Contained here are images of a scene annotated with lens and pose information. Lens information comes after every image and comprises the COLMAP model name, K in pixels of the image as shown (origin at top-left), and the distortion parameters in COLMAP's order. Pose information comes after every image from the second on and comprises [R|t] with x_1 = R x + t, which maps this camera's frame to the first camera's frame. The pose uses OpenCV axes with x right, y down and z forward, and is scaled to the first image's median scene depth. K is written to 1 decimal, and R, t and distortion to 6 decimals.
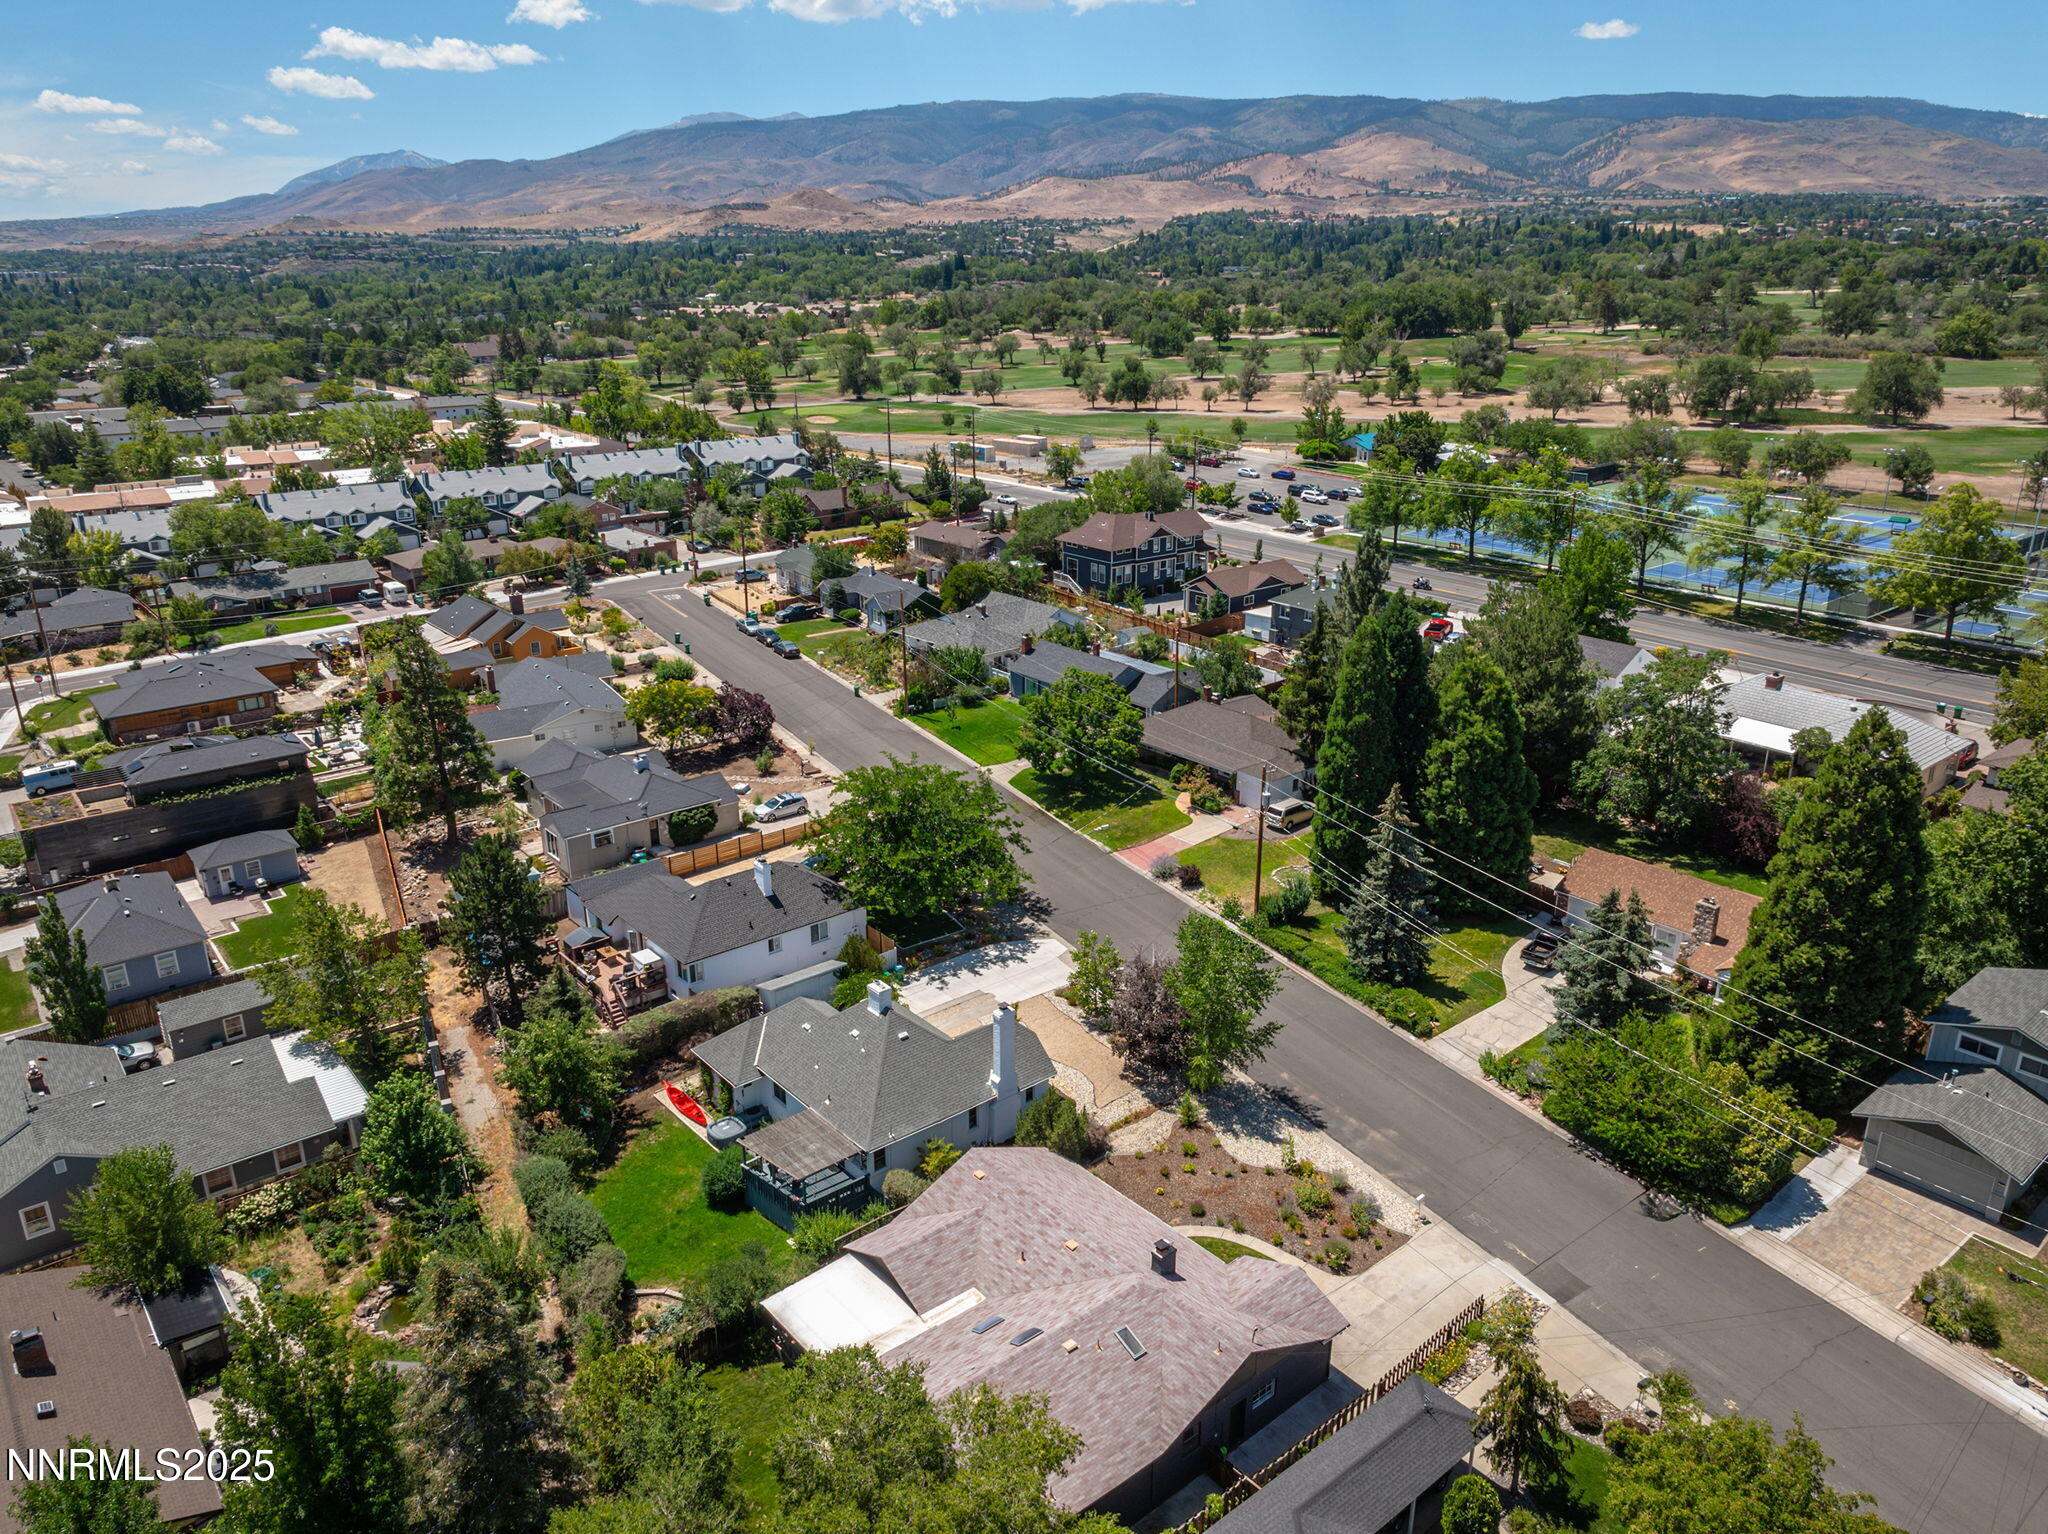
lens RADIAL K [[1438.7, 0, 1020.4], [0, 1438.7, 764.4], [0, 0, 1]] dist [-0.028552, 0.014783]
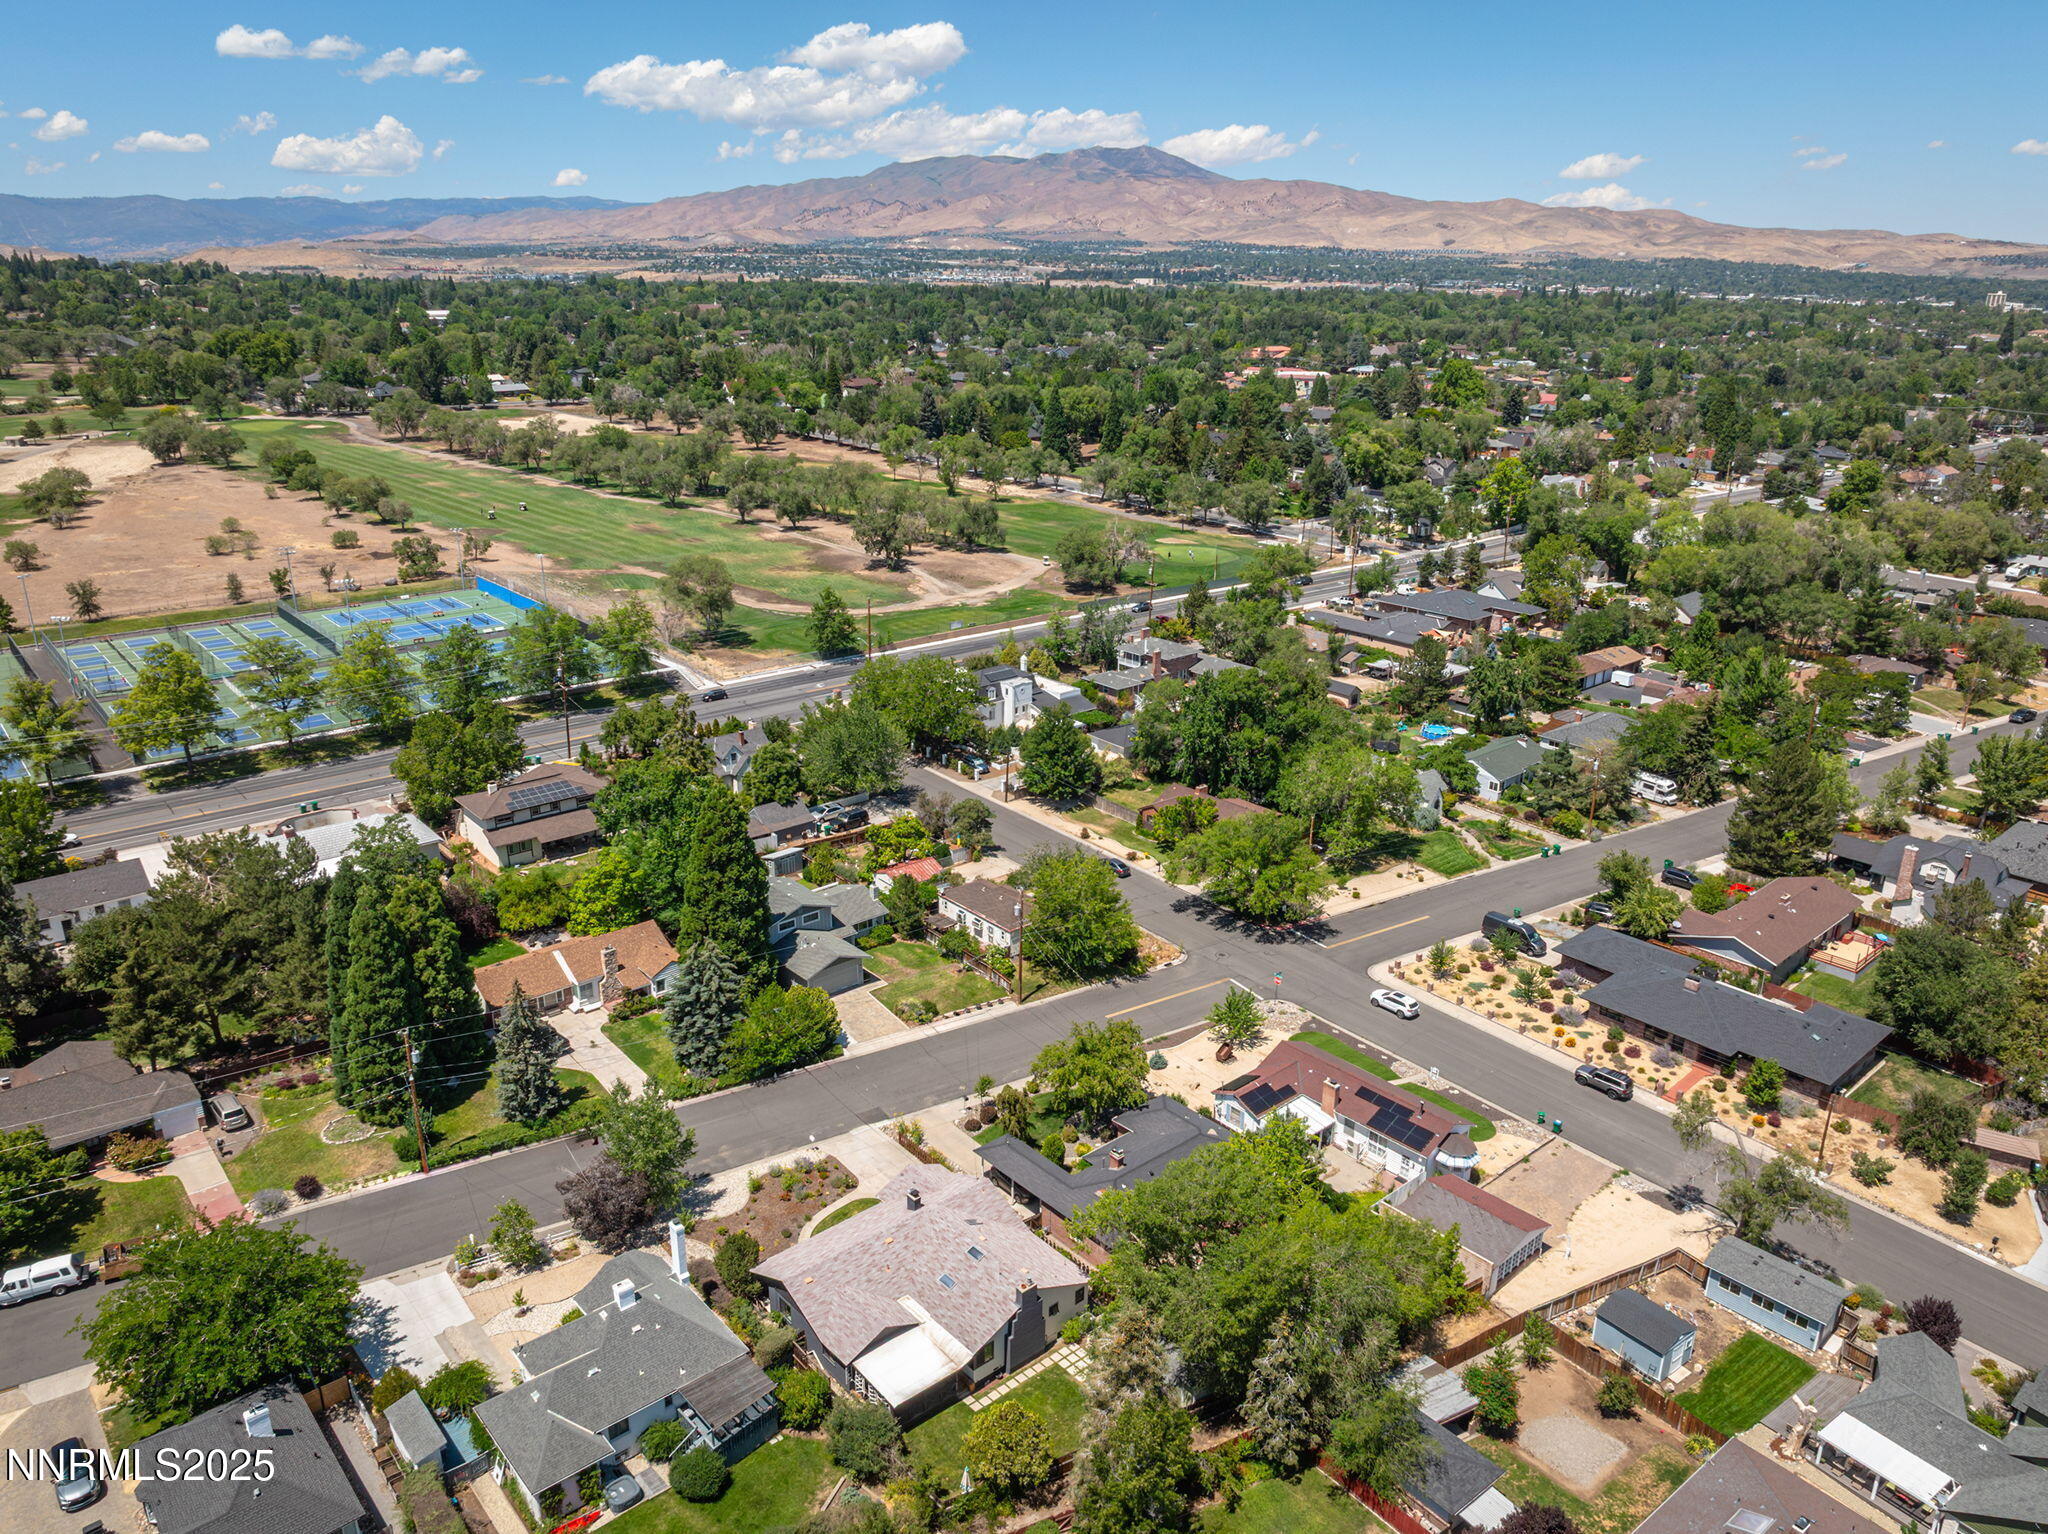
lens RADIAL K [[1438.7, 0, 1020.6], [0, 1438.7, 768.1], [0, 0, 1]] dist [-0.028552, 0.014783]
pose [[-0.022081, -0.325304, 0.945352, -0.695727], [0.324545, 0.892040, 0.314539, -0.315371], [-0.945613, 0.313754, 0.085879, 0.292611]]
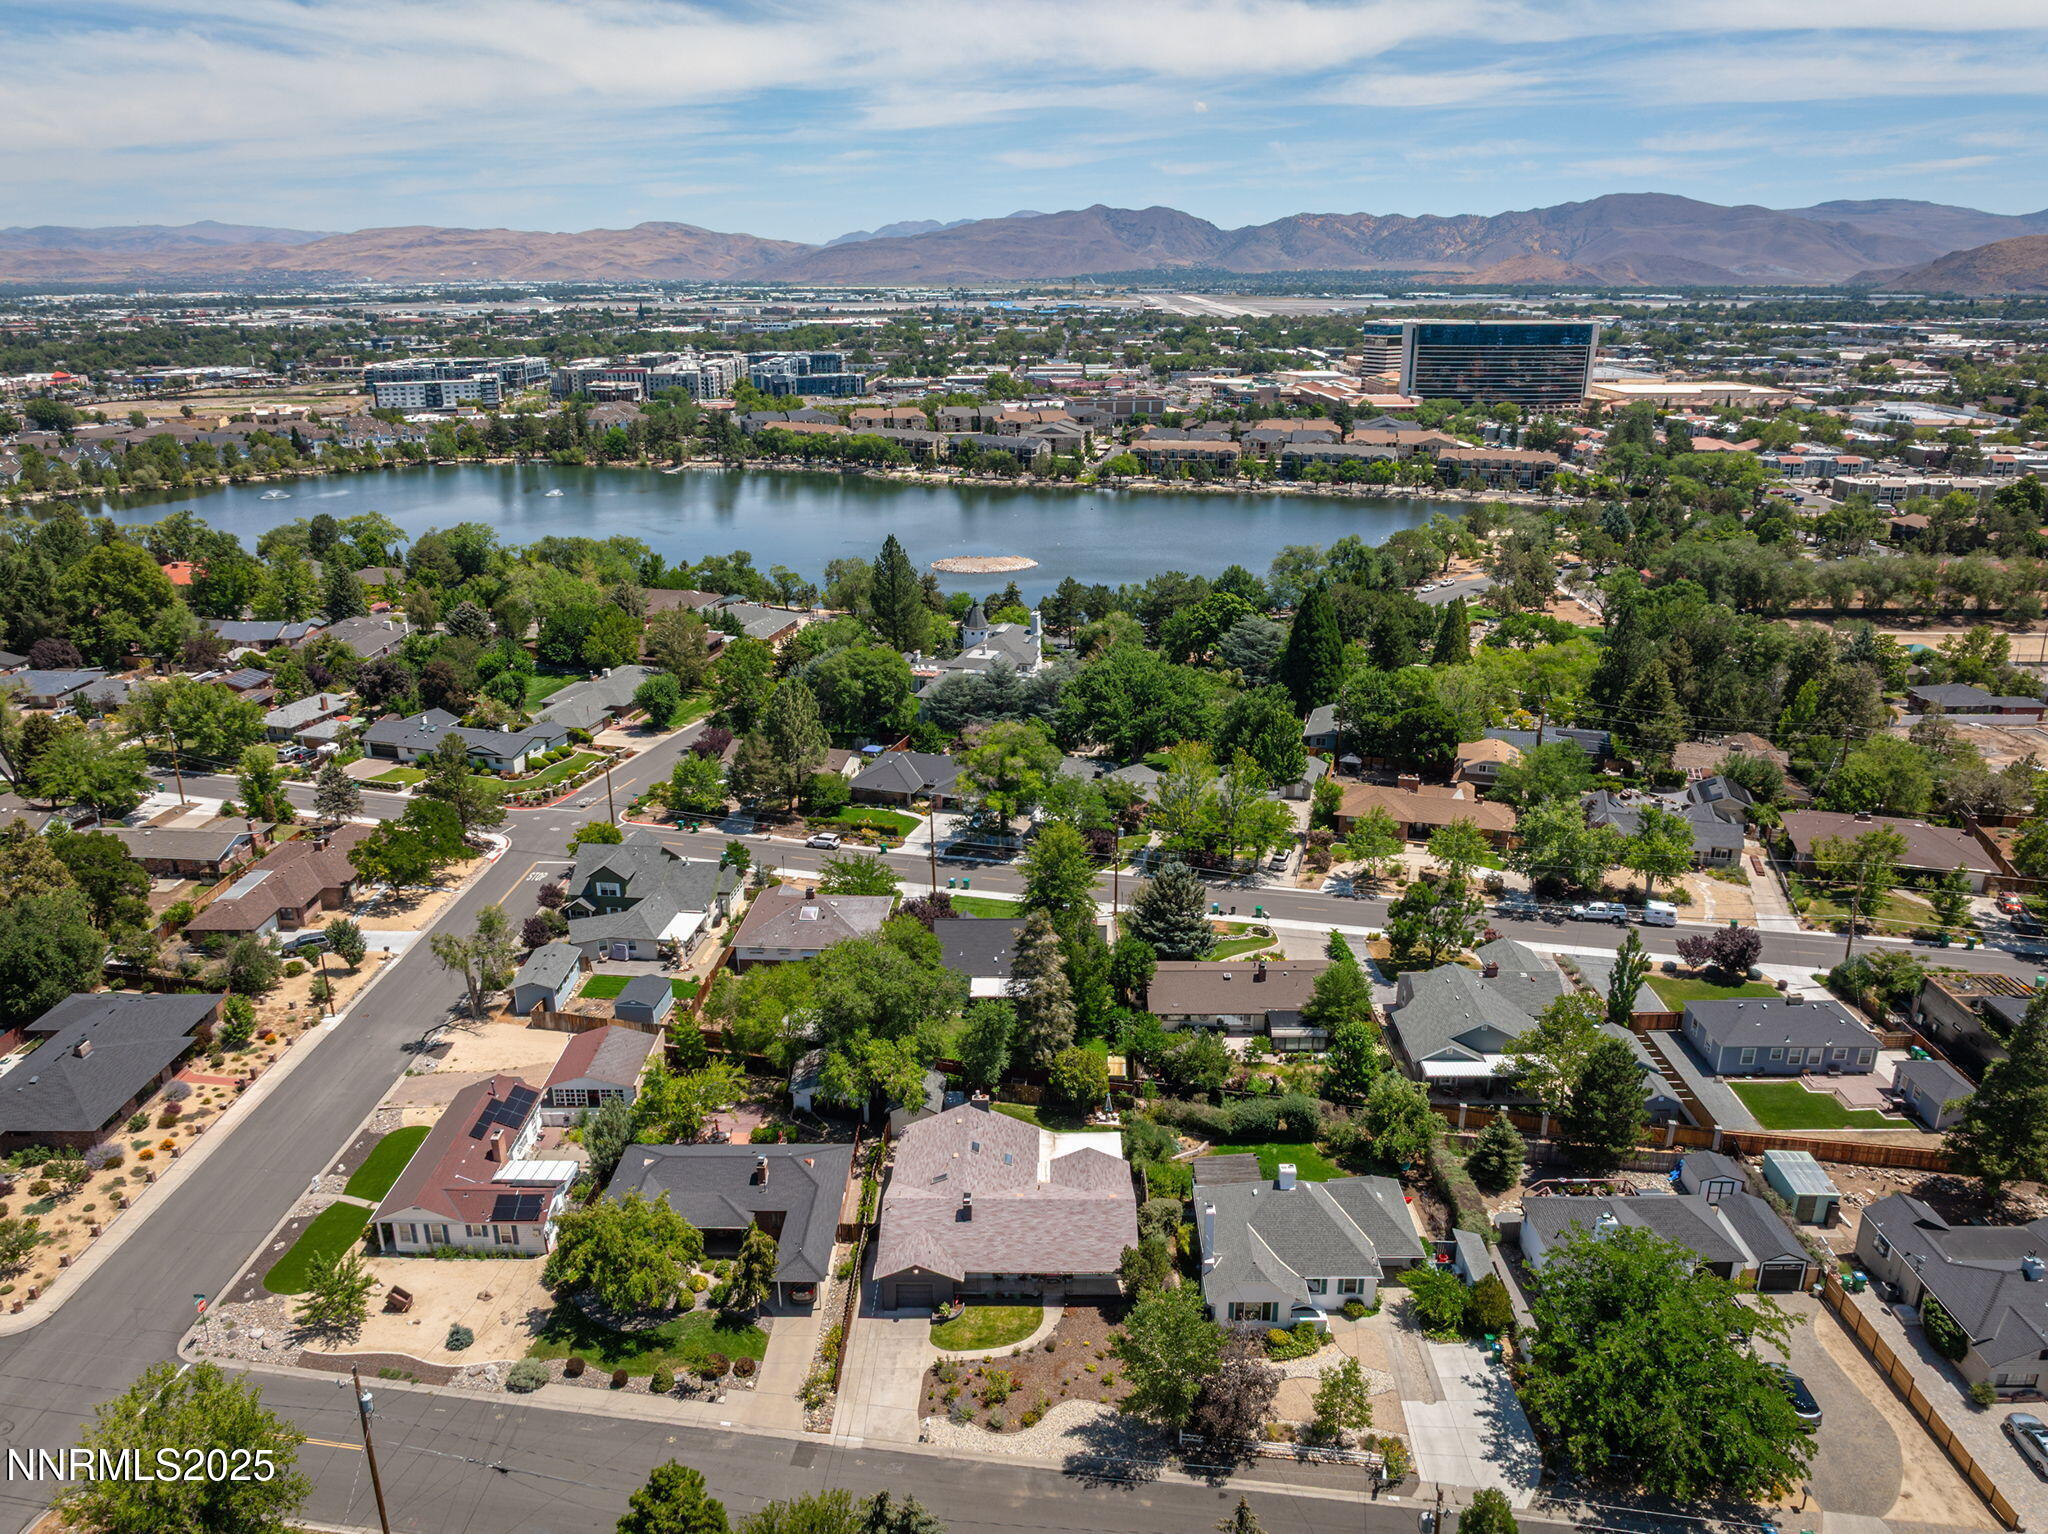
lens RADIAL K [[1438.7, 0, 1020.1], [0, 1438.7, 764.6], [0, 0, 1]] dist [-0.028552, 0.014783]
pose [[-0.648191, 0.258404, -0.716293, 0.573431], [-0.242804, 0.821425, 0.516050, -0.485517], [0.721730, 0.508418, -0.469699, 0.802729]]
